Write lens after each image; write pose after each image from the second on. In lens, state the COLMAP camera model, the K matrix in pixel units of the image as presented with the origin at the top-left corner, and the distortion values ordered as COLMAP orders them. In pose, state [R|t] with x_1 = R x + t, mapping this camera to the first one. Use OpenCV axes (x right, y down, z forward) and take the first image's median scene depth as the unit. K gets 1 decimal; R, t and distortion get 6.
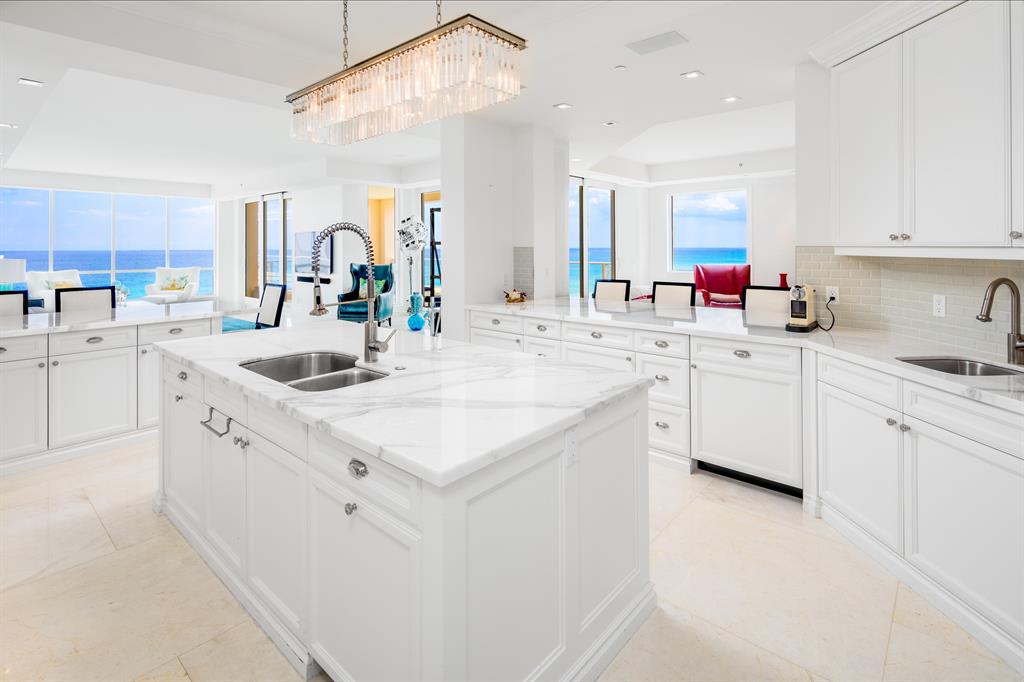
lens RADIAL K [[496.1, 0, 548.5], [0, 496.1, 245.6], [0, 0, 1]] dist [0.001414, 0.000193]
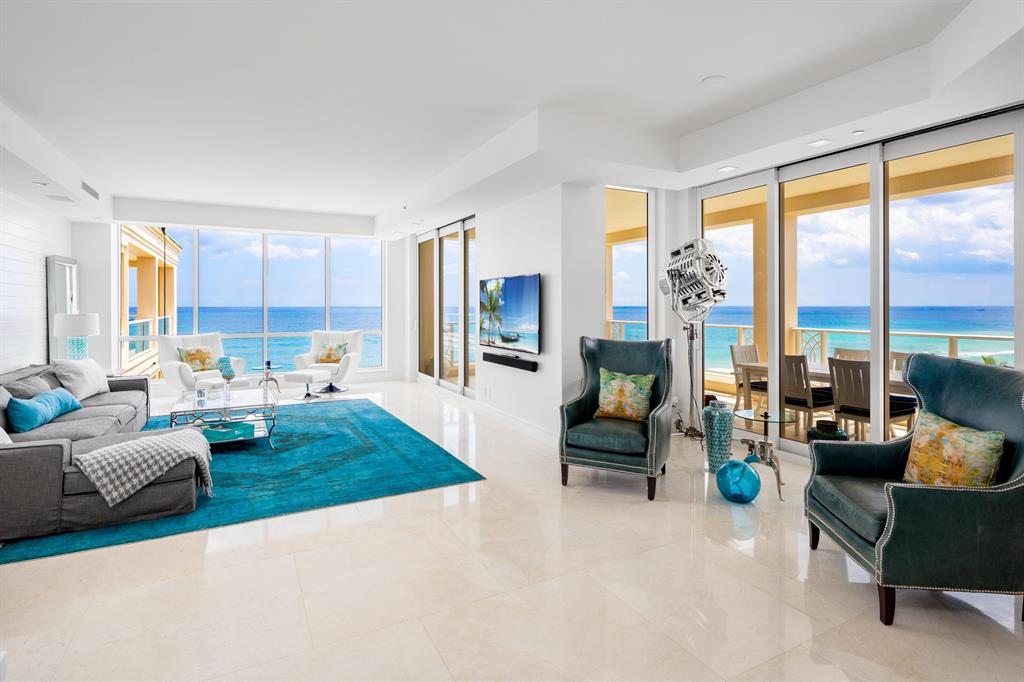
lens RADIAL K [[520.2, 0, 512.0], [0, 520.2, 341.0], [0, 0, 1]] dist [0.000829, 0.000081]
pose [[0.918913, 0.033299, -0.393052, -0.236375], [-0.005686, 0.997445, 0.071209, 0.003482], [0.394419, -0.063200, 0.916755, 0.452997]]
